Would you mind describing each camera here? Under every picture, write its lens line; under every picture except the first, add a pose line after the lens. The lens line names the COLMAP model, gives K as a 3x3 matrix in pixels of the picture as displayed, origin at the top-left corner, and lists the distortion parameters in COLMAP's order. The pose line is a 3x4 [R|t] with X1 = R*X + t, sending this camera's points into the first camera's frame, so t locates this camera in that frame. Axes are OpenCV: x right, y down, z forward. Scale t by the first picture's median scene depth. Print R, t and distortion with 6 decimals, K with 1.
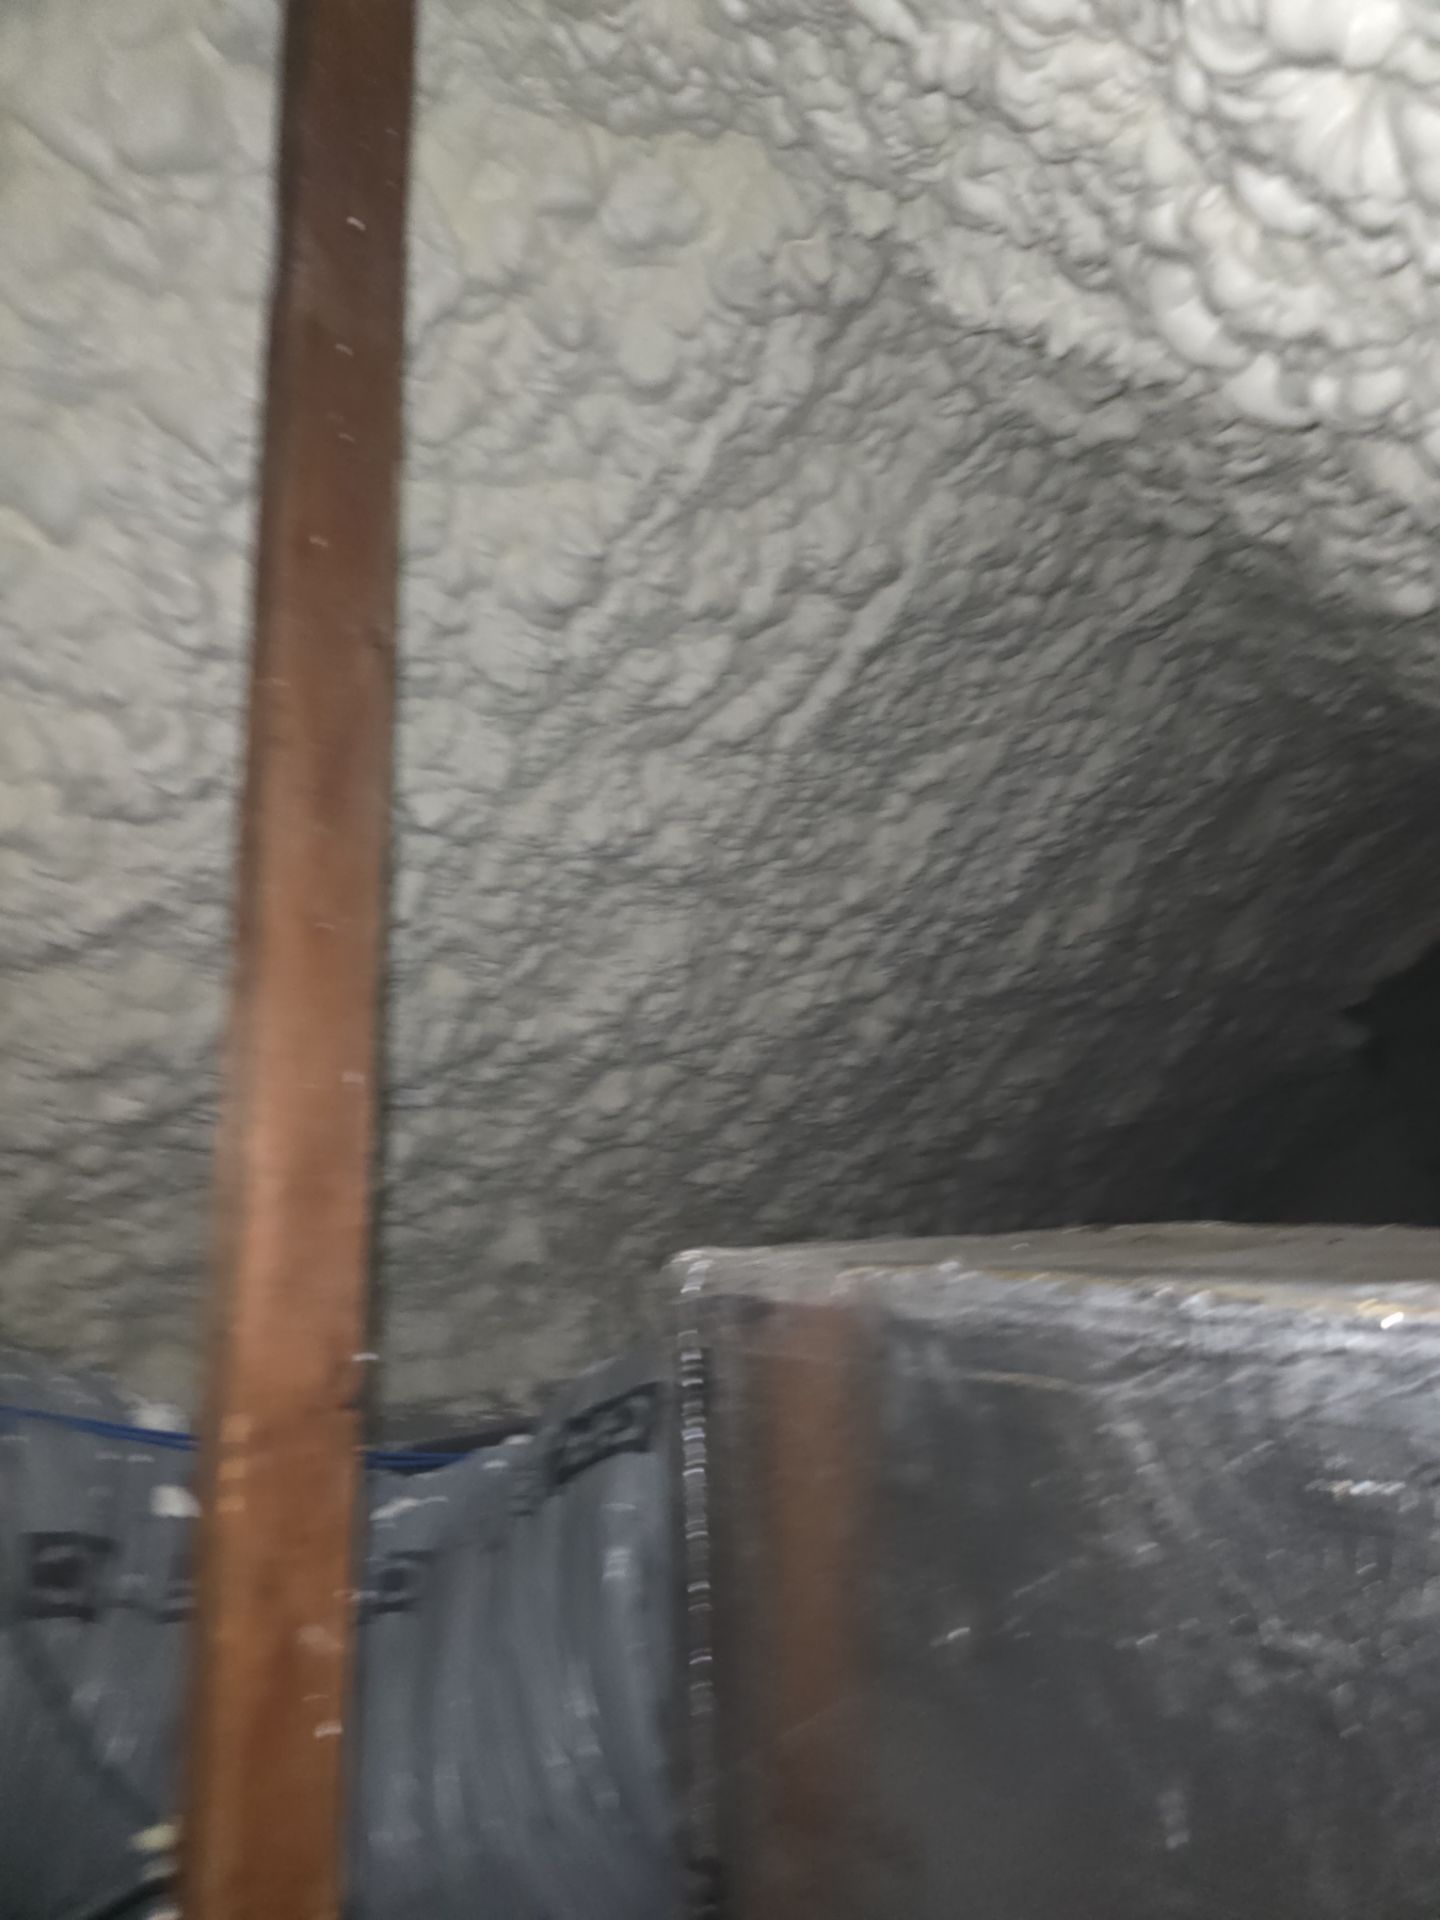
lens RADIAL K [[1283.2, 0, 720.0], [0, 1283.2, 960.0], [0, 0, 1]] dist [0.092638, -0.125291]
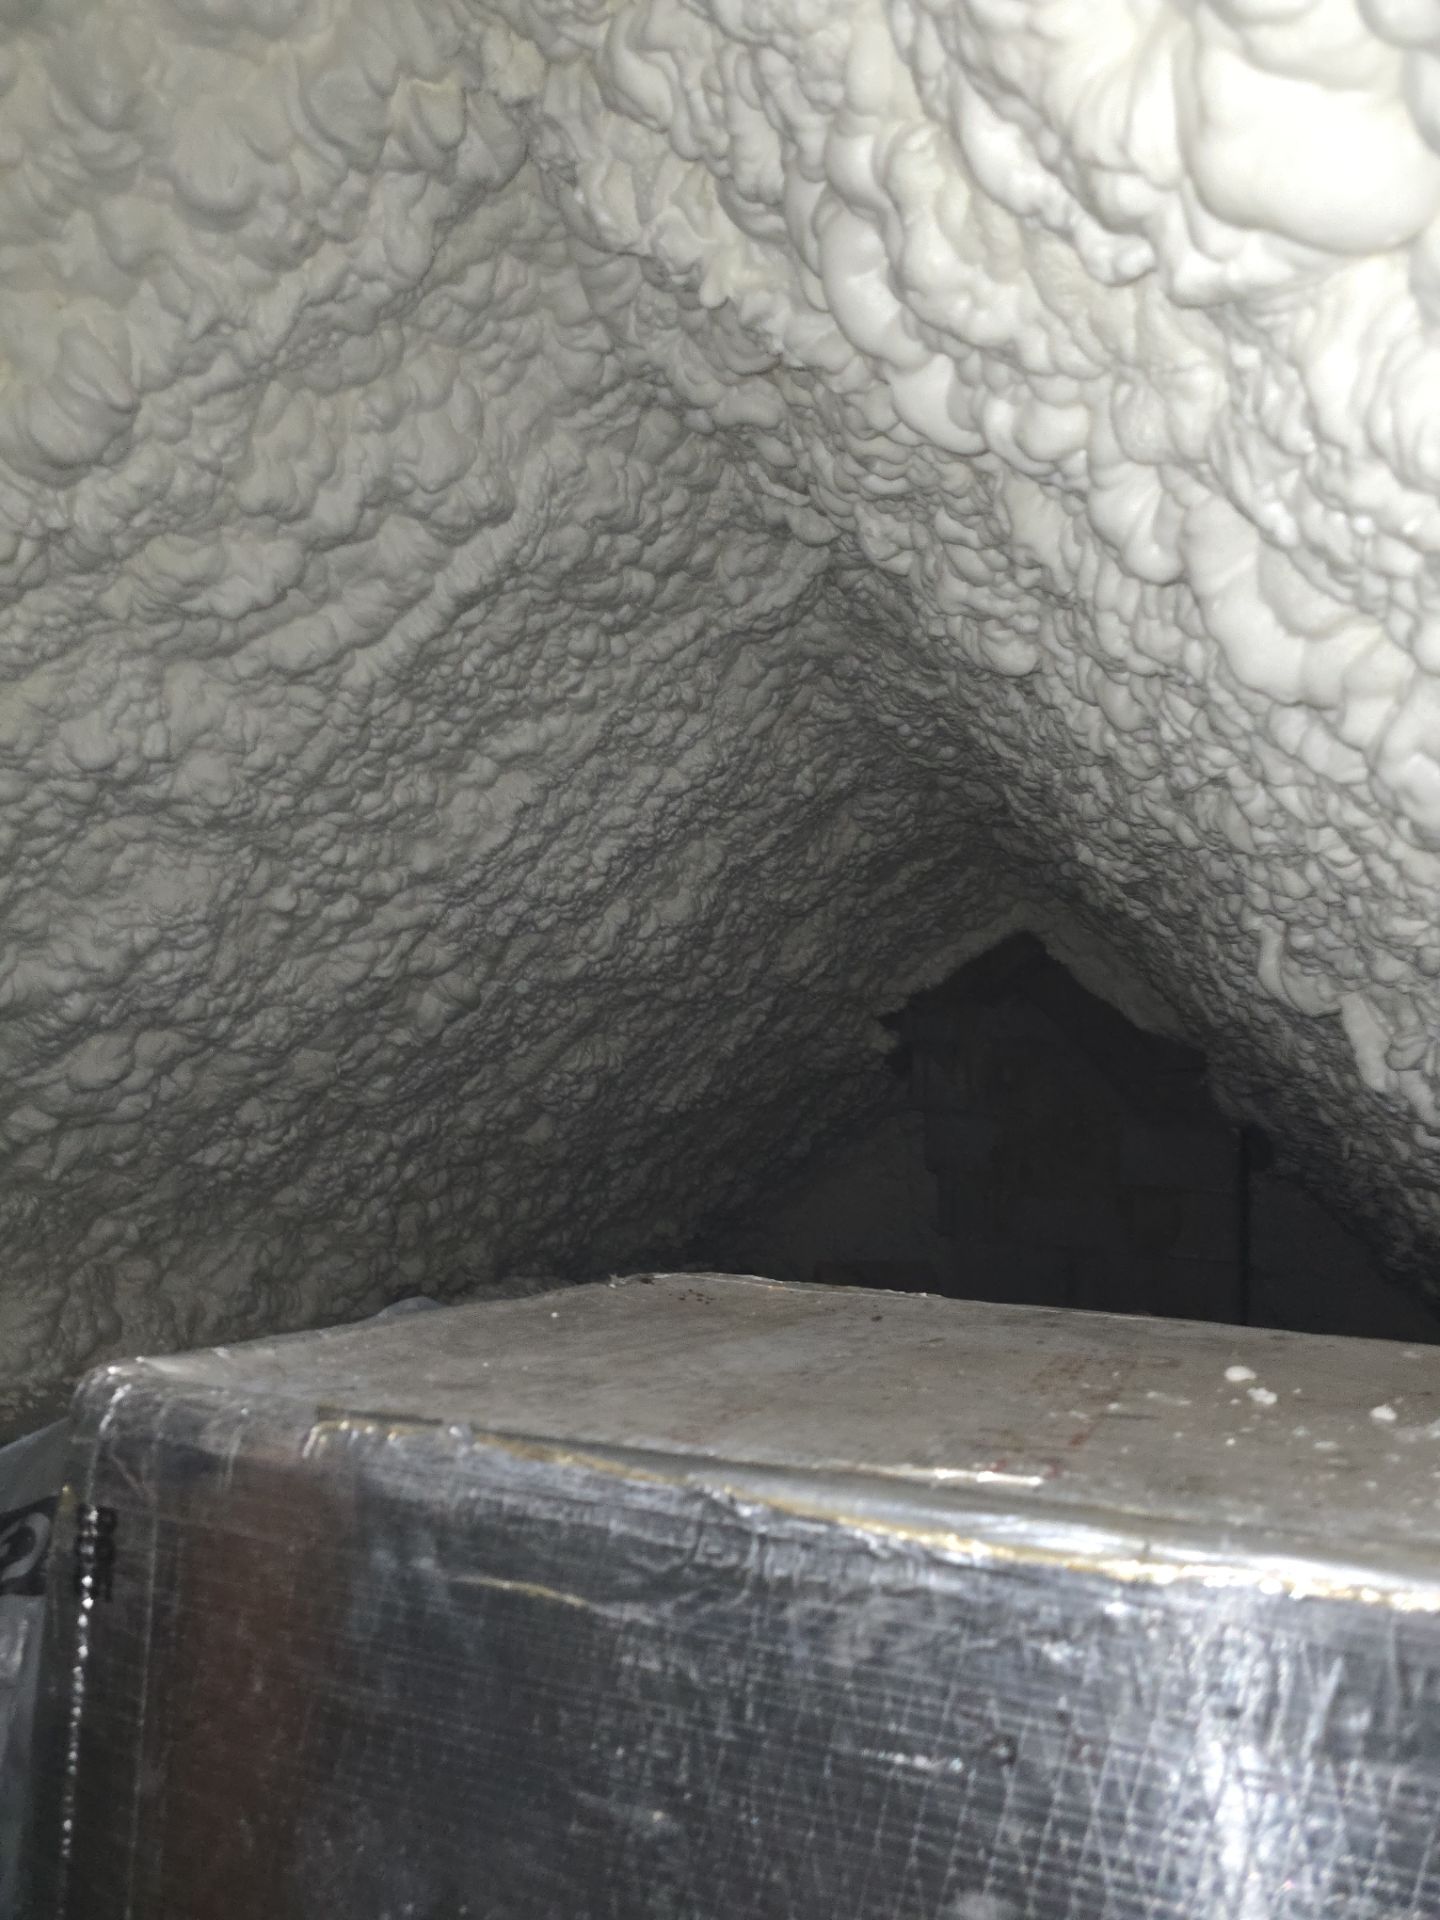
lens RADIAL K [[1292.6, 0, 735.9], [0, 1292.6, 958.9], [0, 0, 1]] dist [0.084196, -0.069664]
pose [[0.937273, 0.101621, 0.333455, 0.018941], [-0.113632, 0.993383, 0.016660, -0.032452], [-0.329556, -0.053507, 0.942619, 0.097925]]
